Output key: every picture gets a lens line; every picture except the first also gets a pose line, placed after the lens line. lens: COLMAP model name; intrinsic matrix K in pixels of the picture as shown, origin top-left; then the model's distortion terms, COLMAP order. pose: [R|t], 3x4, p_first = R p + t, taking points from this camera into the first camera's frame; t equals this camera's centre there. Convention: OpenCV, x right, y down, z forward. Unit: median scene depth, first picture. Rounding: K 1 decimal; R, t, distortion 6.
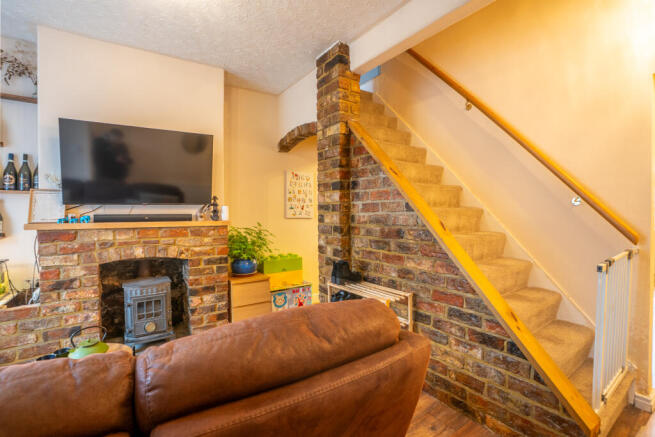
lens RADIAL K [[304.6, 0, 323.9], [0, 304.6, 216.3], [0, 0, 1]] dist [-0.057388, 0.024738]
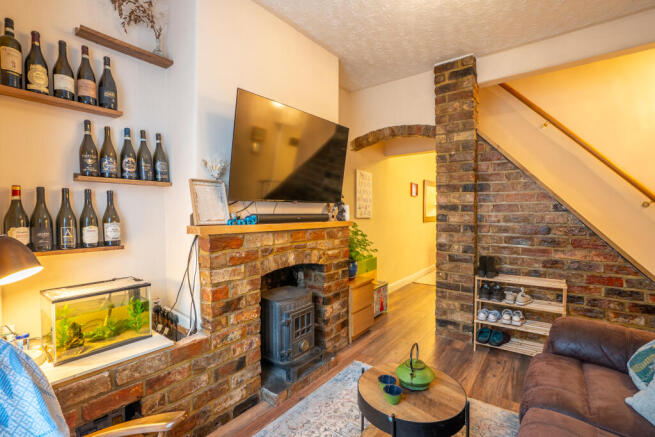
lens RADIAL K [[304.6, 0, 323.9], [0, 304.6, 216.3], [0, 0, 1]] dist [-0.057388, 0.024738]
pose [[0.945679, -0.001789, 0.325097, -0.847066], [0.002520, 0.999995, -0.001828, 0.002133], [-0.325092, 0.002547, 0.945679, 0.167550]]
